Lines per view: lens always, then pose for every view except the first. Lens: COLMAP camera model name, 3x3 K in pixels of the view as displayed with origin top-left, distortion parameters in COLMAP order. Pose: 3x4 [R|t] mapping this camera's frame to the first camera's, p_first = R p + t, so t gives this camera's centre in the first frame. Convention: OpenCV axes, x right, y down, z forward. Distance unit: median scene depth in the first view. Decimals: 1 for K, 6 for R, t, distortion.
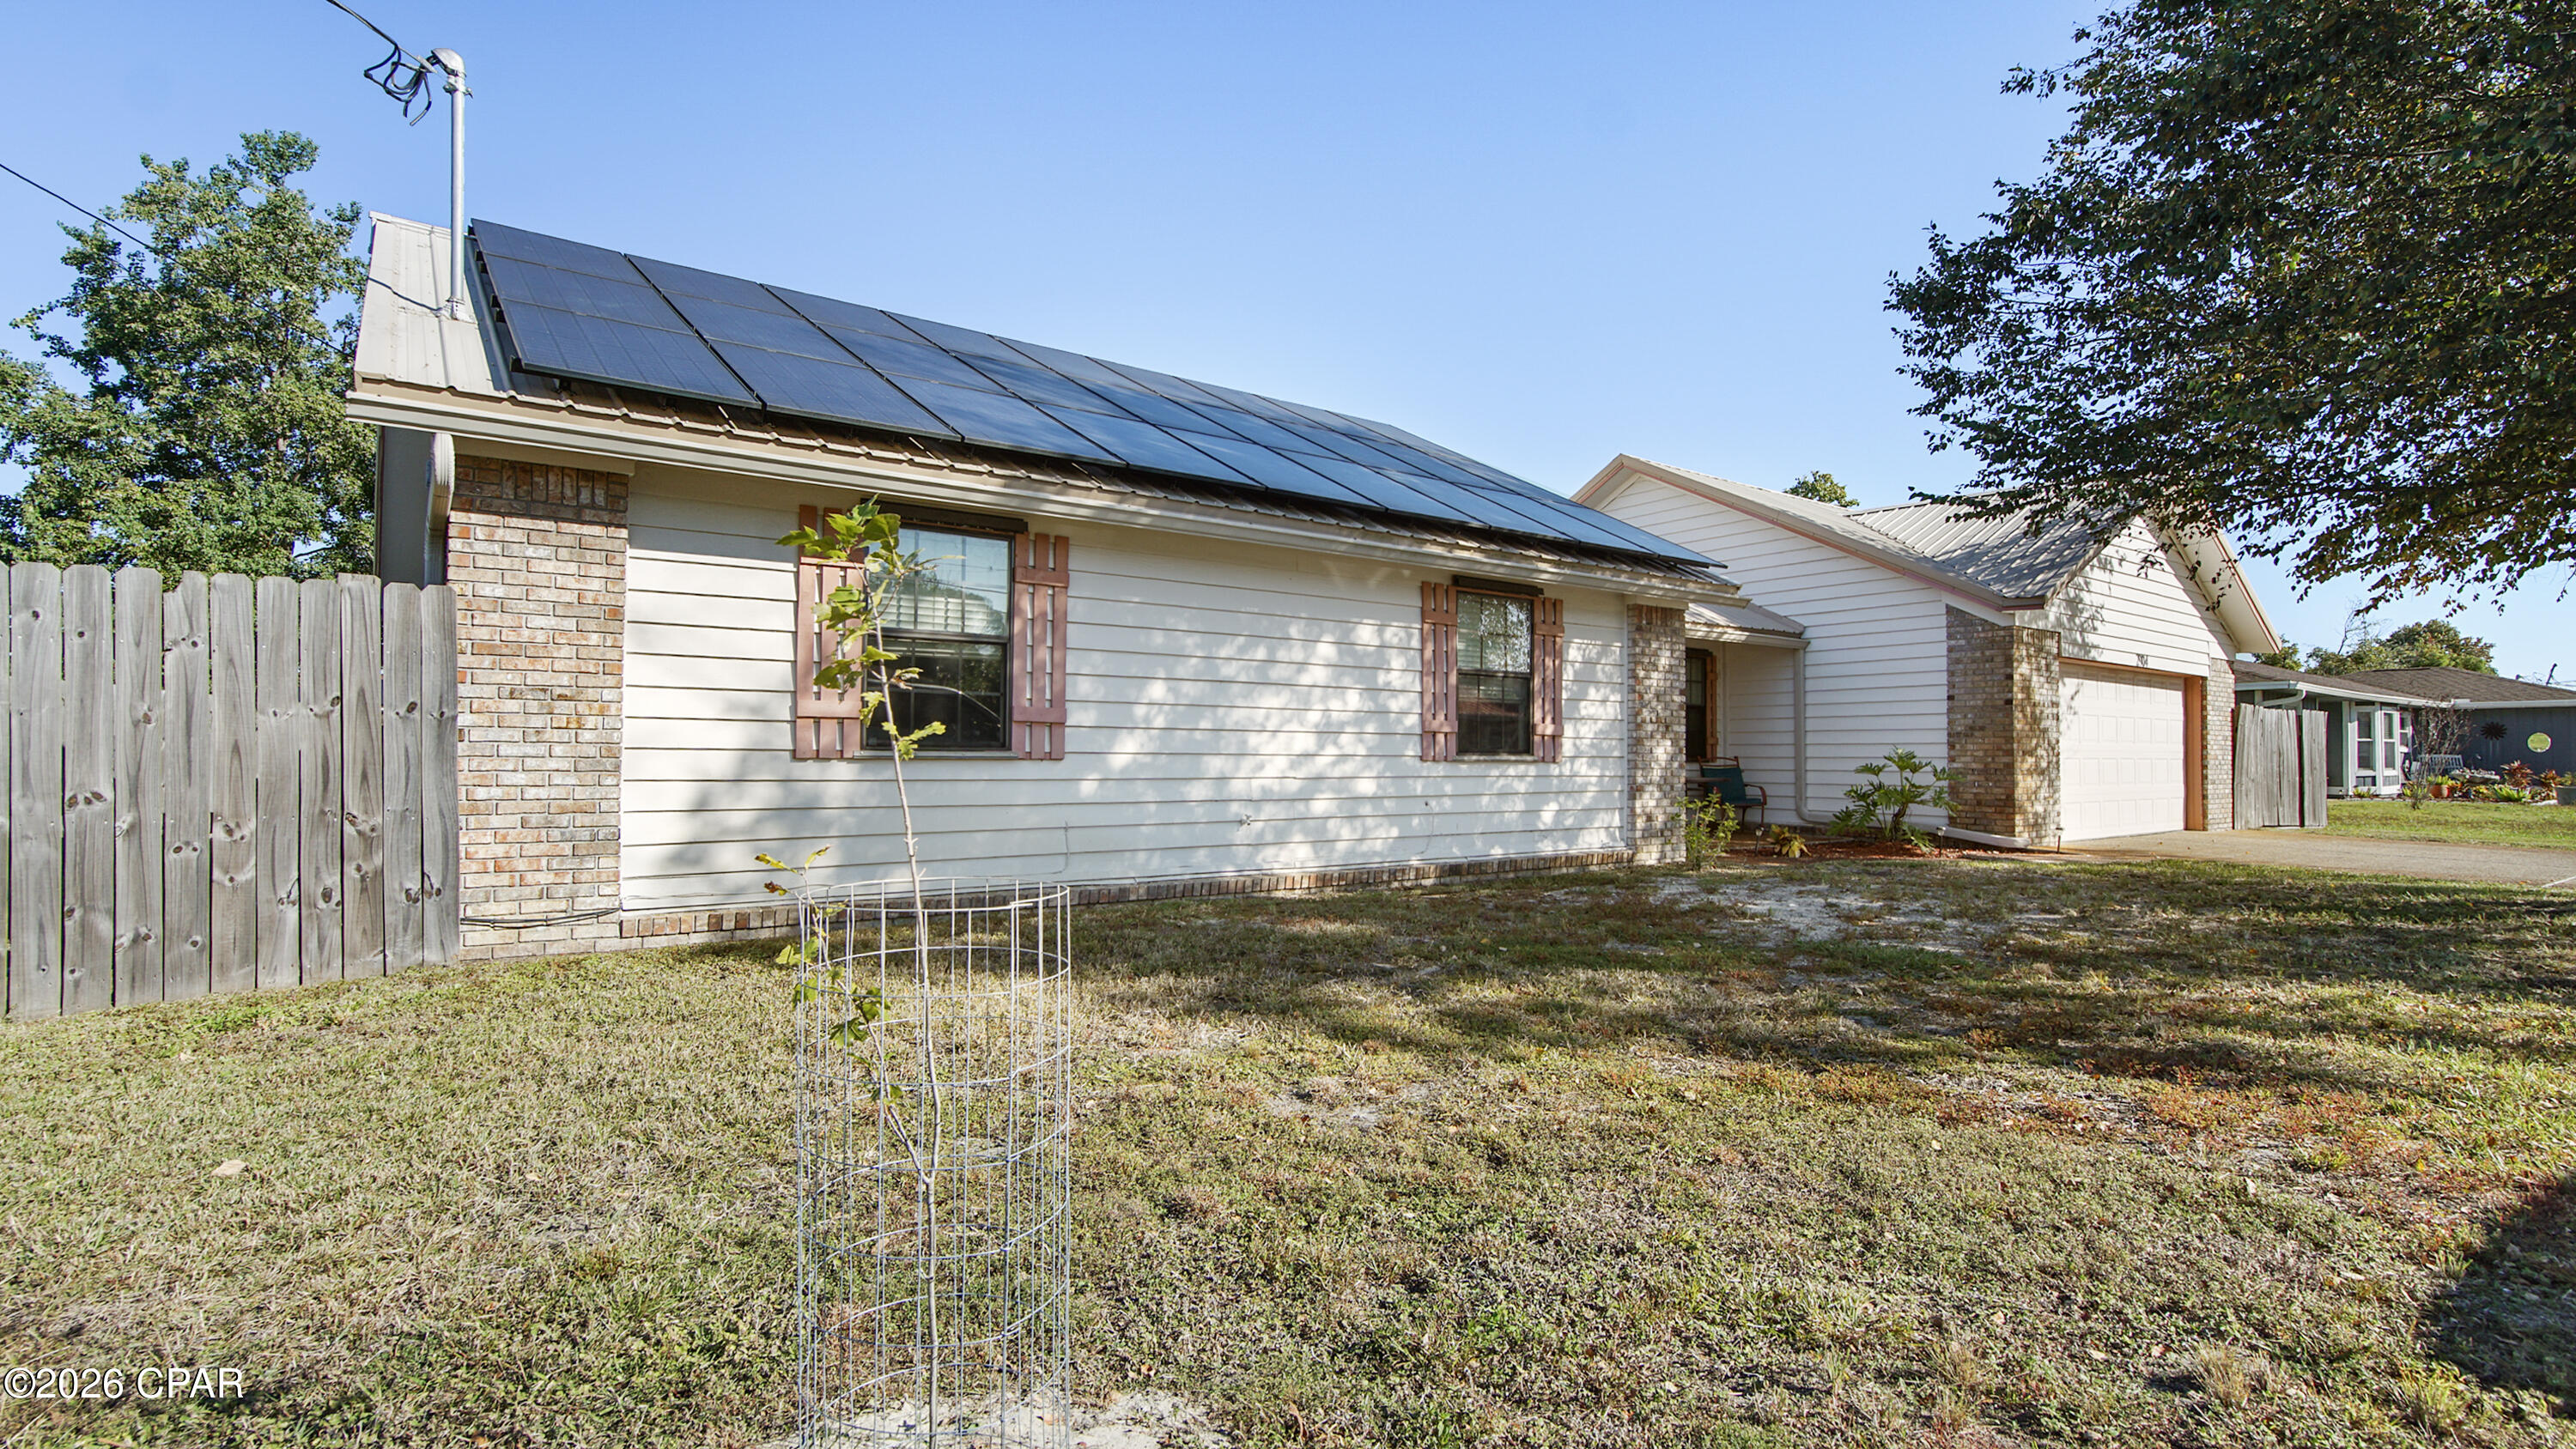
lens RADIAL K [[1165.1, 0, 1288.6], [0, 1165.1, 774.6], [0, 0, 1]] dist [0.000588, 0.000143]
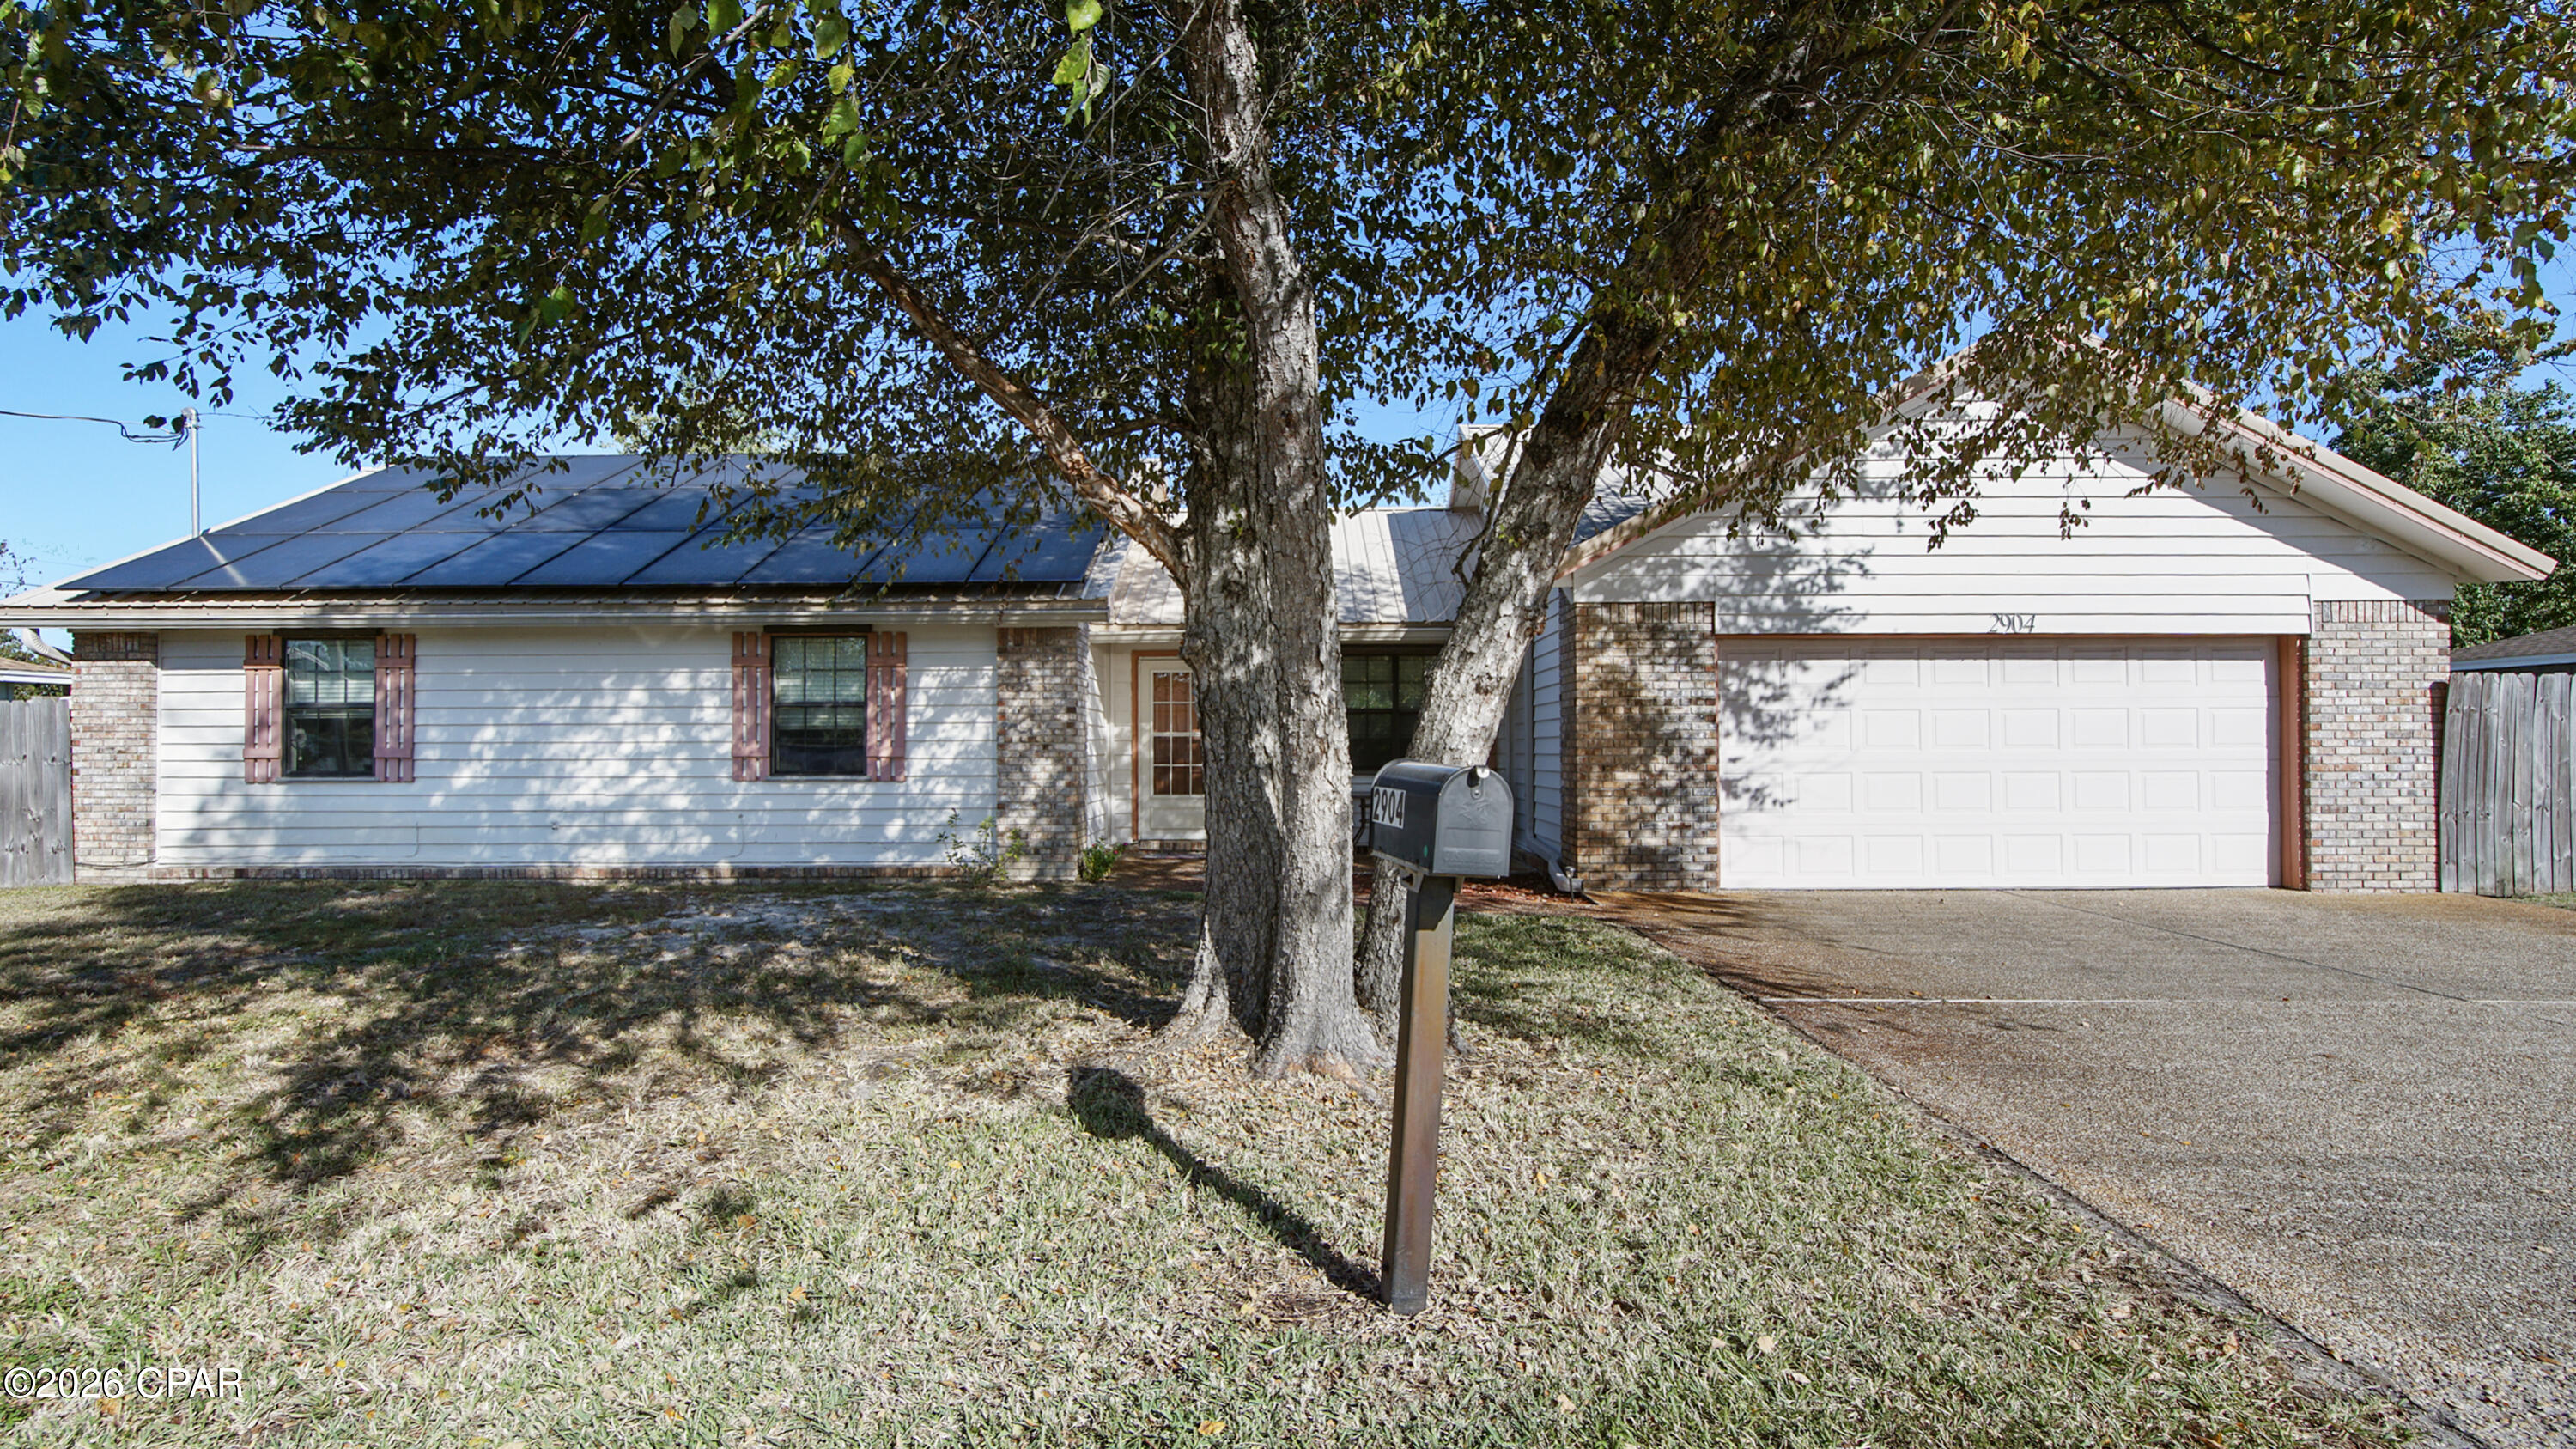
lens RADIAL K [[1165.4, 0, 1288.6], [0, 1165.4, 774.6], [0, 0, 1]] dist [0.000588, 0.000143]
pose [[0.805287, -0.003845, -0.592873, 1.327729], [-0.002018, 0.999955, -0.009226, -0.008985], [0.592882, 0.008626, 0.805243, 0.375033]]
